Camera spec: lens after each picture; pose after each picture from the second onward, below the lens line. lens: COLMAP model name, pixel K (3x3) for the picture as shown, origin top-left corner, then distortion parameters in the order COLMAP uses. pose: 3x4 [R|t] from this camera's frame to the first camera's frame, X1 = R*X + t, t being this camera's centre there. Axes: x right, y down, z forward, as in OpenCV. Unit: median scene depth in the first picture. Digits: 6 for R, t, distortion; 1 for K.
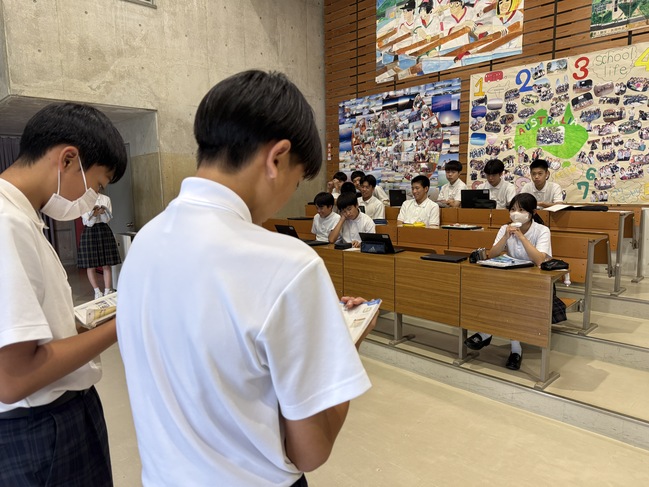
lens RADIAL K [[464.1, 0, 324.2], [0, 464.1, 243.6], [0, 0, 1]] dist [0.046496, -0.044092]
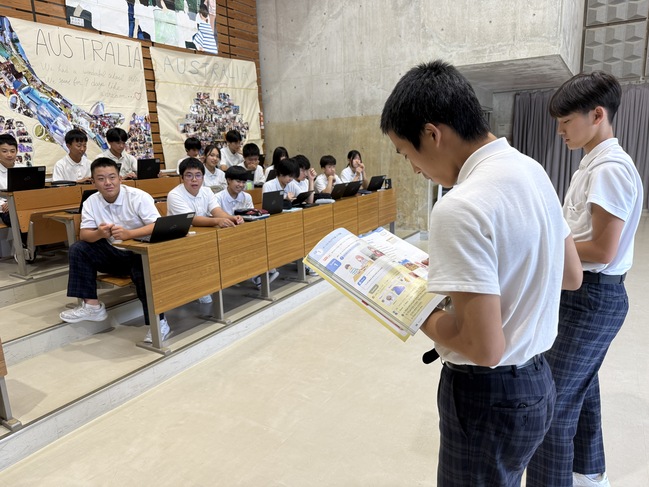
lens RADIAL K [[464.1, 0, 324.2], [0, 464.1, 244.0], [0, 0, 1]] dist [0.046496, -0.044092]
pose [[-0.247183, -0.170346, 0.953878, -0.368945], [0.164217, 0.962821, 0.214497, -0.066127], [-0.954952, 0.209663, -0.210019, 0.647342]]
